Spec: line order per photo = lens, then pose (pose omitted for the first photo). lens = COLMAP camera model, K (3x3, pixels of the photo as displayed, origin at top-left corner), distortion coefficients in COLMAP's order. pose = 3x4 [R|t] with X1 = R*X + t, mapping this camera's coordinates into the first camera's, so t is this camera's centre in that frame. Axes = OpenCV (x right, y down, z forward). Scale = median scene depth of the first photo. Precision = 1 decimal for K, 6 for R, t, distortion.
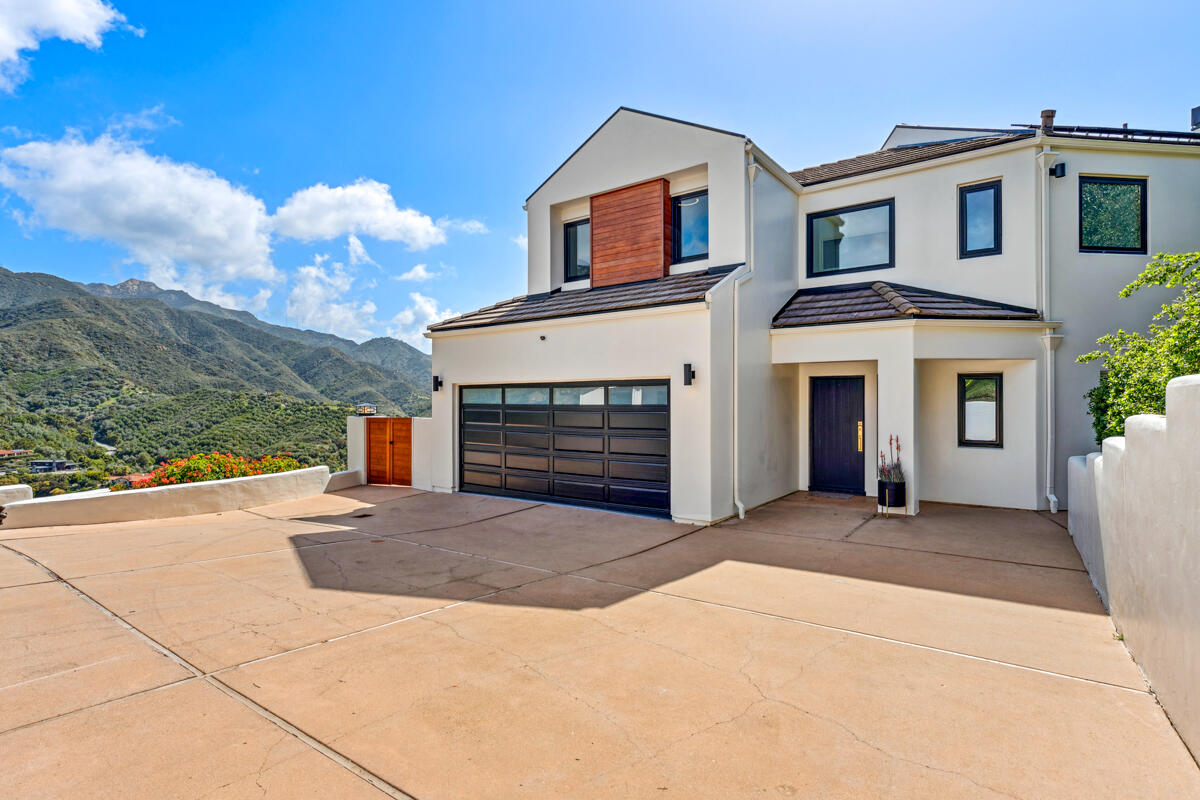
lens RADIAL K [[592.8, 0, 599.5], [0, 592.8, 403.2], [0, 0, 1]] dist [-0.005173, 0.000127]
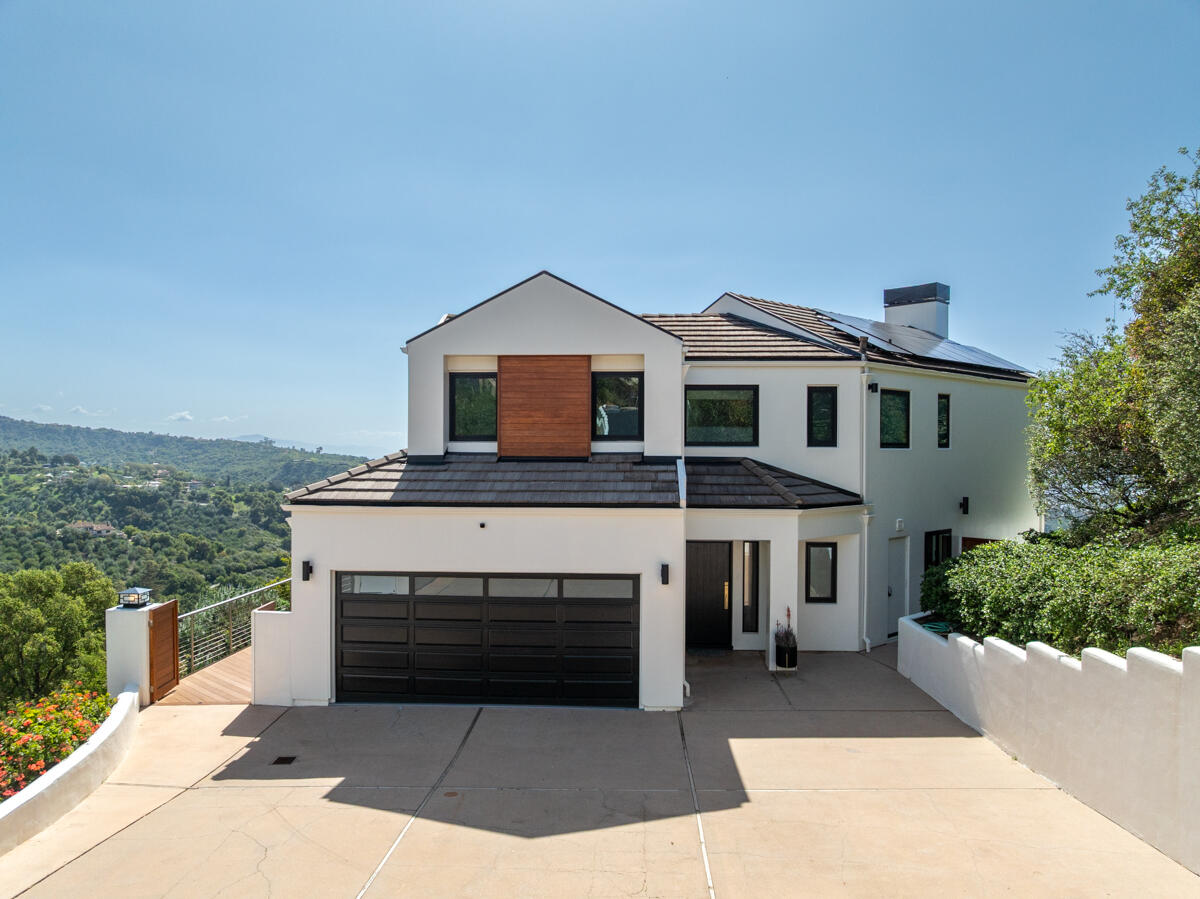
lens RADIAL K [[841.0, 0, 592.2], [0, 841.0, 453.0], [0, 0, 1]] dist [-0.045984, 0.021293]
pose [[0.828009, 0.000502, 0.560714, -0.674997], [-0.005226, 0.999963, 0.006821, -0.229674], [-0.560690, -0.008578, 0.827981, -0.155286]]
